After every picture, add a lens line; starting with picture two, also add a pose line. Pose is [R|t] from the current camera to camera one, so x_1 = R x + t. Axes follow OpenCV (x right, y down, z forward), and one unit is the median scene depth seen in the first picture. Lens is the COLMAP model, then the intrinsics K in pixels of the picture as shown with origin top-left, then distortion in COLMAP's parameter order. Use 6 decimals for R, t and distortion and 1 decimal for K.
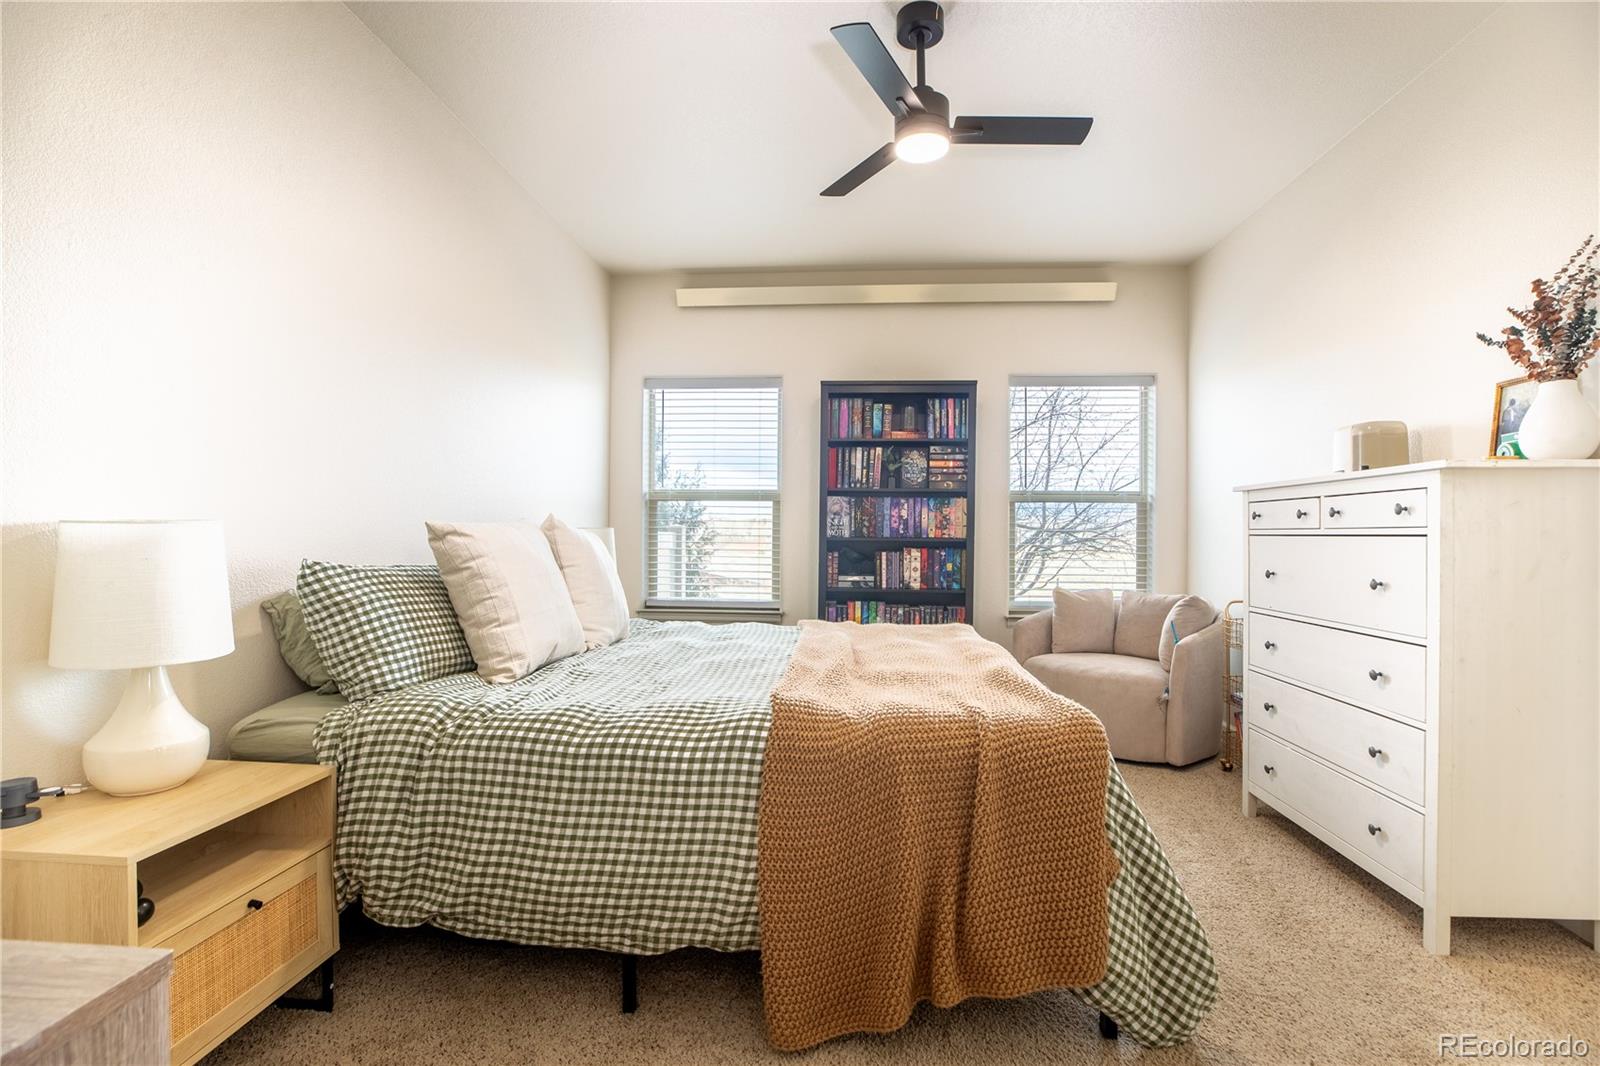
lens RADIAL K [[732.1, 0, 789.8], [0, 732.1, 534.4], [0, 0, 1]] dist [-0.030762, 0.005801]
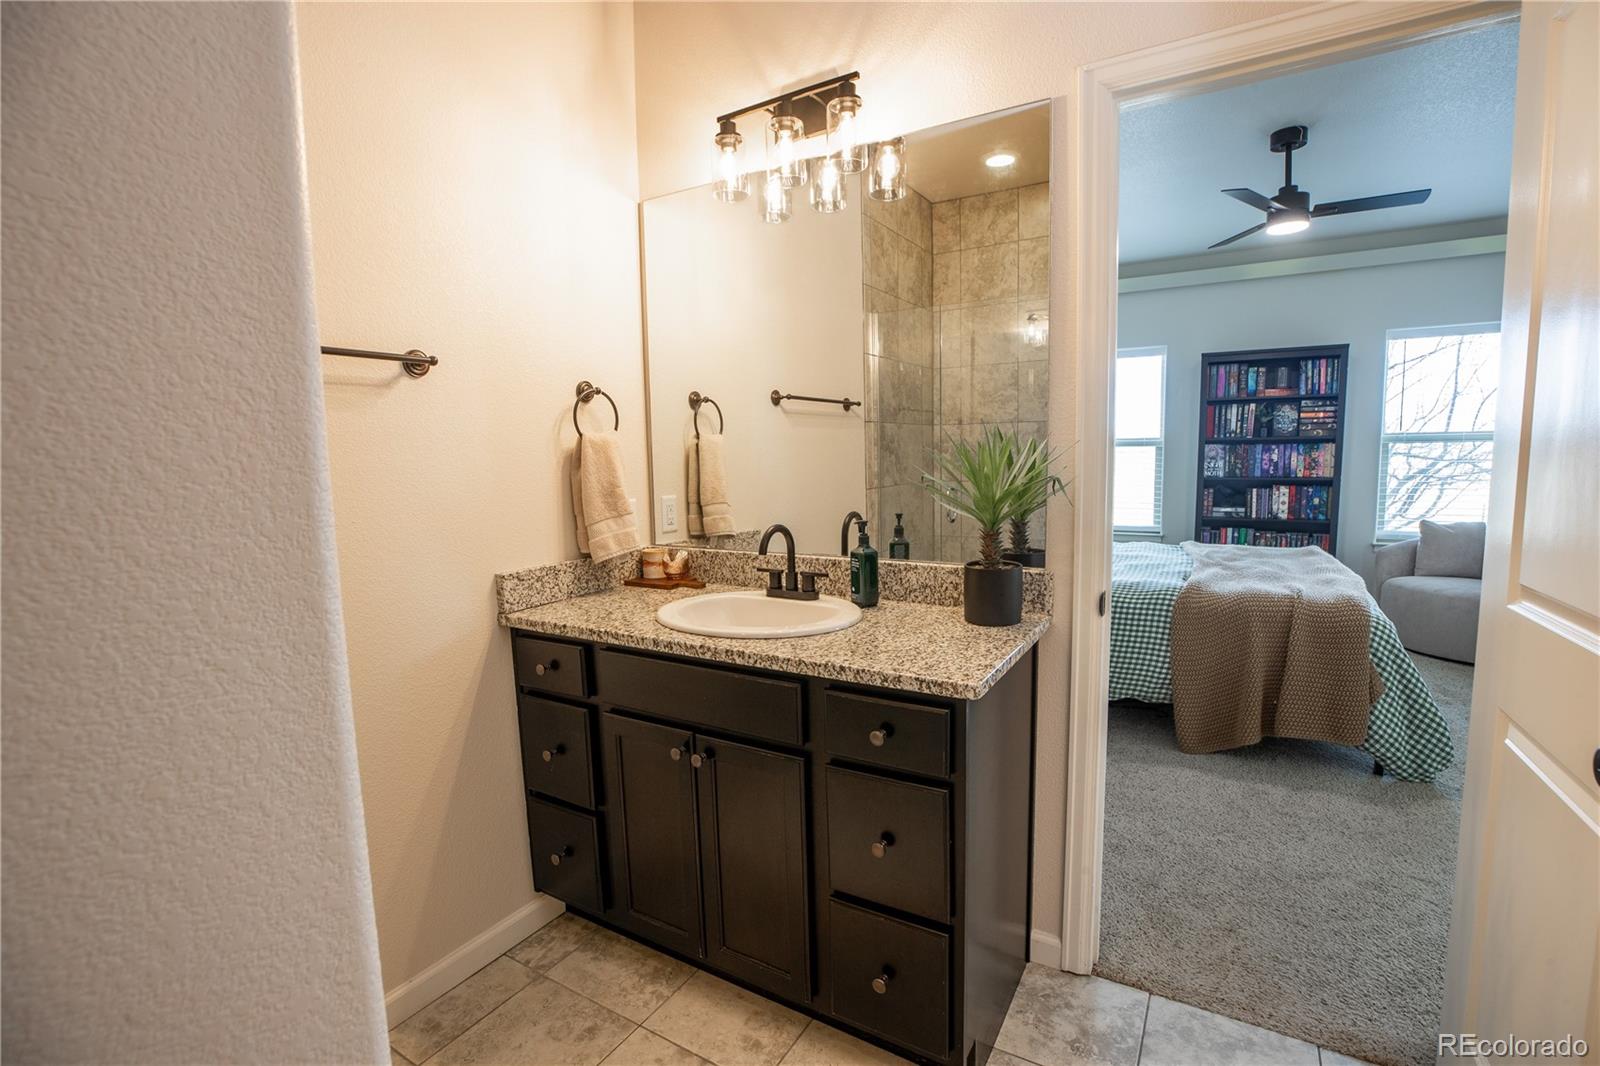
lens RADIAL K [[732.1, 0, 809.3], [0, 732.1, 528.2], [0, 0, 1]] dist [-0.030762, 0.005801]
pose [[0.907842, 0.019862, -0.418842, -0.041286], [0.023628, 0.994867, 0.098390, -0.048288], [0.418647, -0.099219, 0.902713, -0.431206]]
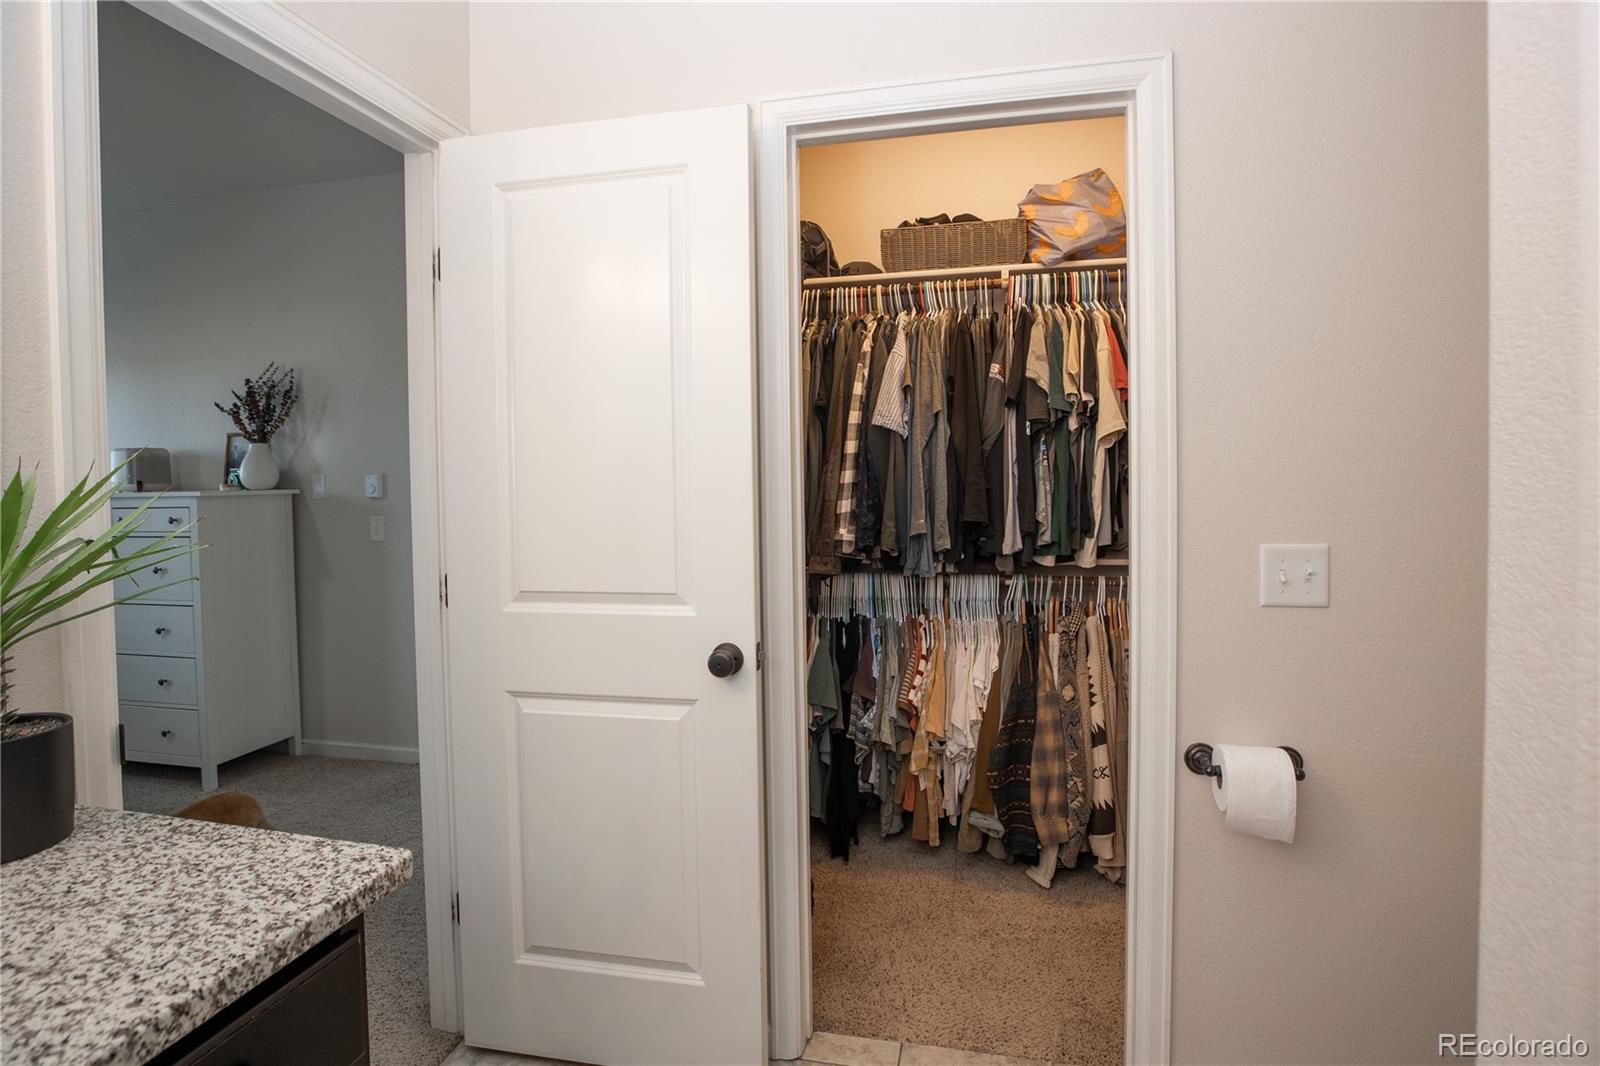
lens RADIAL K [[732.1, 0, 793.8], [0, 732.1, 525.7], [0, 0, 1]] dist [-0.030762, 0.005801]
pose [[0.126772, -0.049140, 0.990714, -0.265028], [0.004308, 0.998790, 0.048989, -0.048482], [-0.991923, -0.001942, 0.126830, -0.271097]]
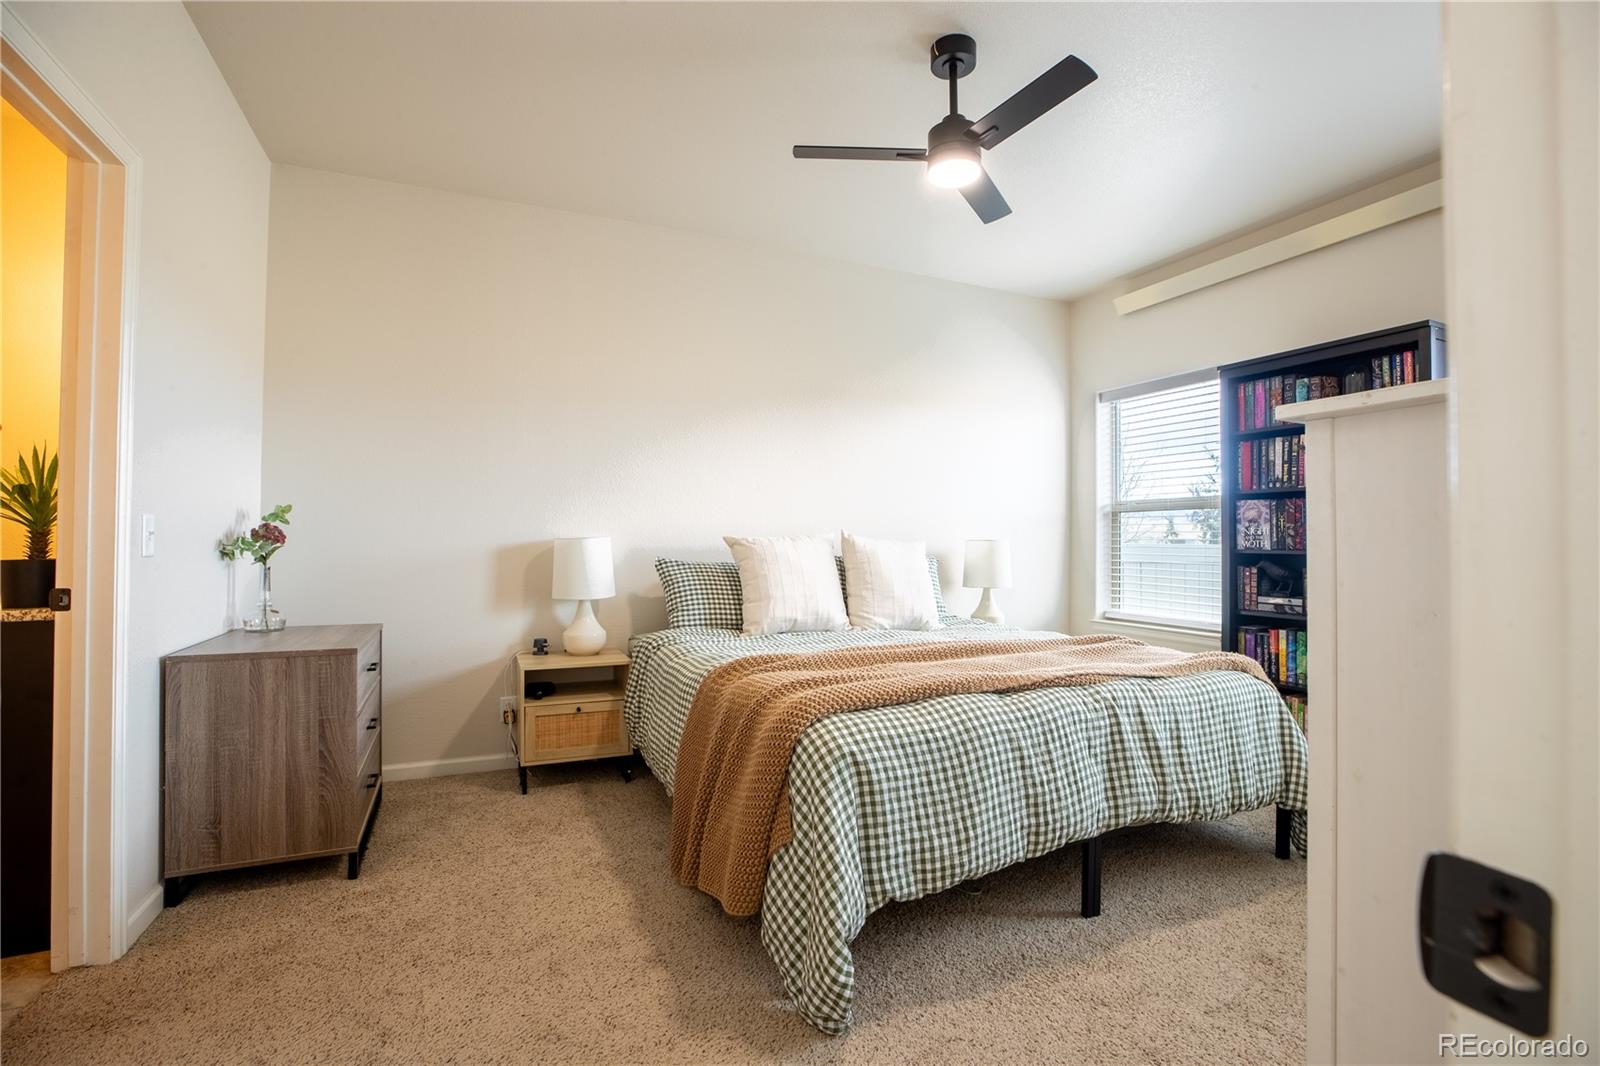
lens RADIAL K [[732.1, 0, 805.6], [0, 732.1, 535.8], [0, 0, 1]] dist [-0.030762, 0.005801]
pose [[0.503679, -0.011420, -0.863816, 0.520406], [-0.005048, 0.999857, -0.016163, 0.004220], [0.863876, 0.012502, 0.503549, 0.155662]]
